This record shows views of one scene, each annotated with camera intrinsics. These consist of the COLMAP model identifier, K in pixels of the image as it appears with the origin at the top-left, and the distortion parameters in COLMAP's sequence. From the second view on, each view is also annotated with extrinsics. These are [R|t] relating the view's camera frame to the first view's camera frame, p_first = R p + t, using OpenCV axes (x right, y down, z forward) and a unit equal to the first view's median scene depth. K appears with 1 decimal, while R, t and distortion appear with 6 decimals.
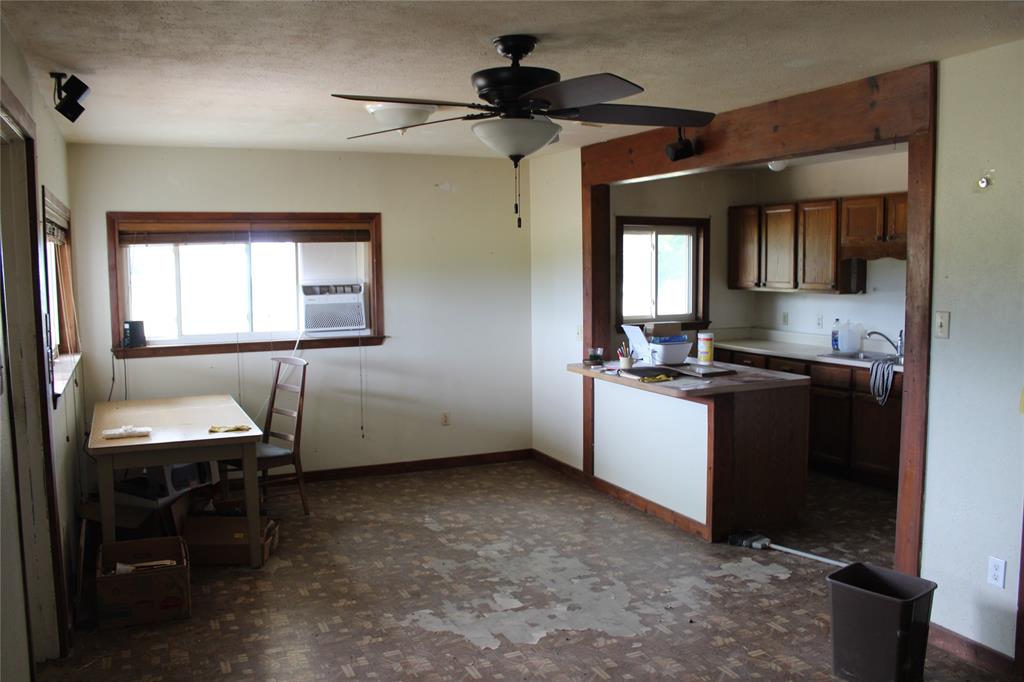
lens RADIAL K [[855.8, 0, 512.7], [0, 855.8, 344.5], [0, 0, 1]] dist [-0.126075, 0.070905]
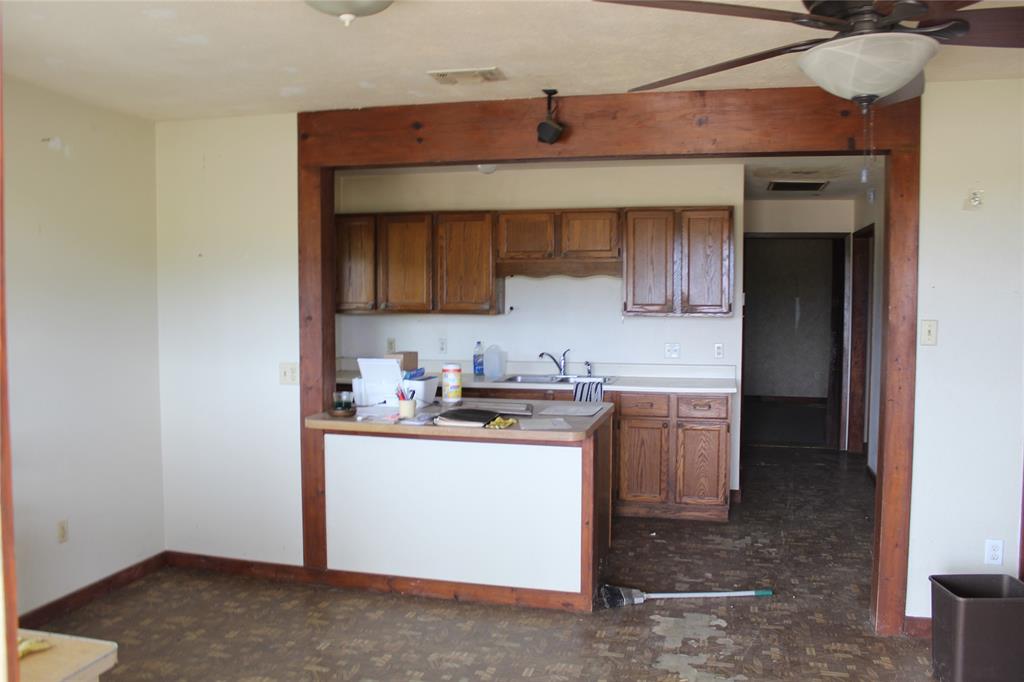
lens RADIAL K [[855.8, 0, 512.5], [0, 855.8, 336.6], [0, 0, 1]] dist [-0.126075, 0.070905]
pose [[0.625482, -0.028476, 0.779719, -0.435425], [0.066116, 0.997674, -0.016602, -0.024448], [-0.777432, 0.061937, 0.625910, 0.510580]]
